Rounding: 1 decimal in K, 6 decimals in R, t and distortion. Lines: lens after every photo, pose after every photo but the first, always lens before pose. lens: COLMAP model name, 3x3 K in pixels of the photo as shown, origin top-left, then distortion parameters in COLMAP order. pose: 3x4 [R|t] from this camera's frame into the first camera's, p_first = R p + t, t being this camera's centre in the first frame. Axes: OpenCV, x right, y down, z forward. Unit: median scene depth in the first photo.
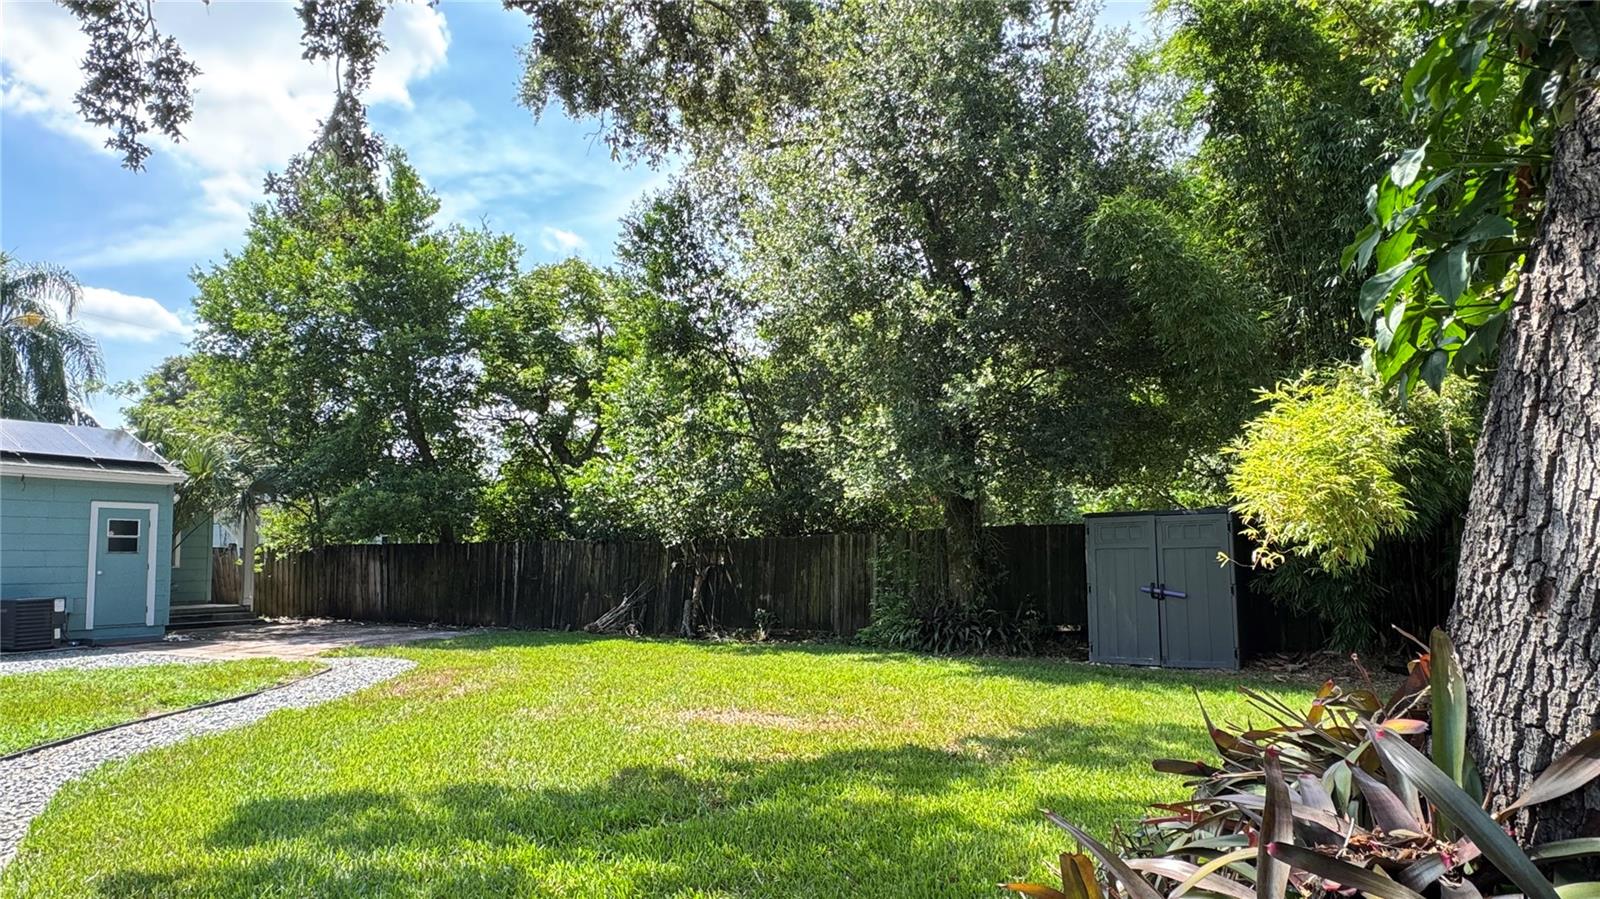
lens RADIAL K [[972.3, 0, 799.9], [0, 972.3, 480.9], [0, 0, 1]] dist [0.022862, 0.000154]
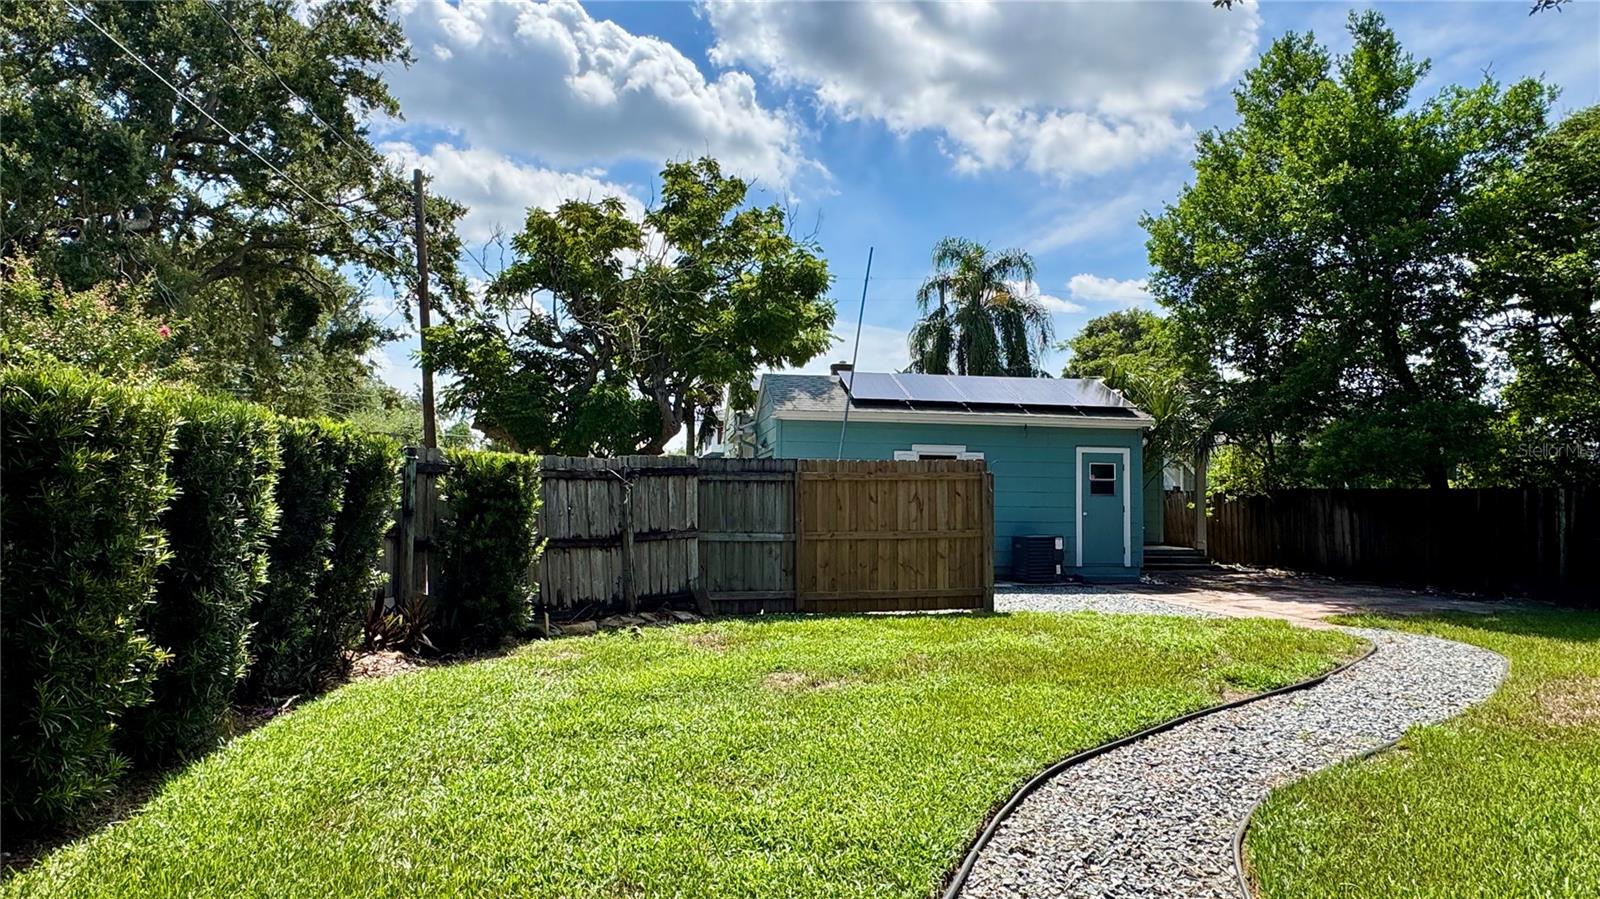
lens RADIAL K [[982.6, 0, 800.6], [0, 982.6, 420.5], [0, 0, 1]] dist [0.002527, 0.001286]
pose [[0.652732, -0.045226, -0.756238, -0.096716], [0.043542, 0.998806, -0.022150, 0.002455], [0.756337, -0.018470, 0.653922, 0.069633]]
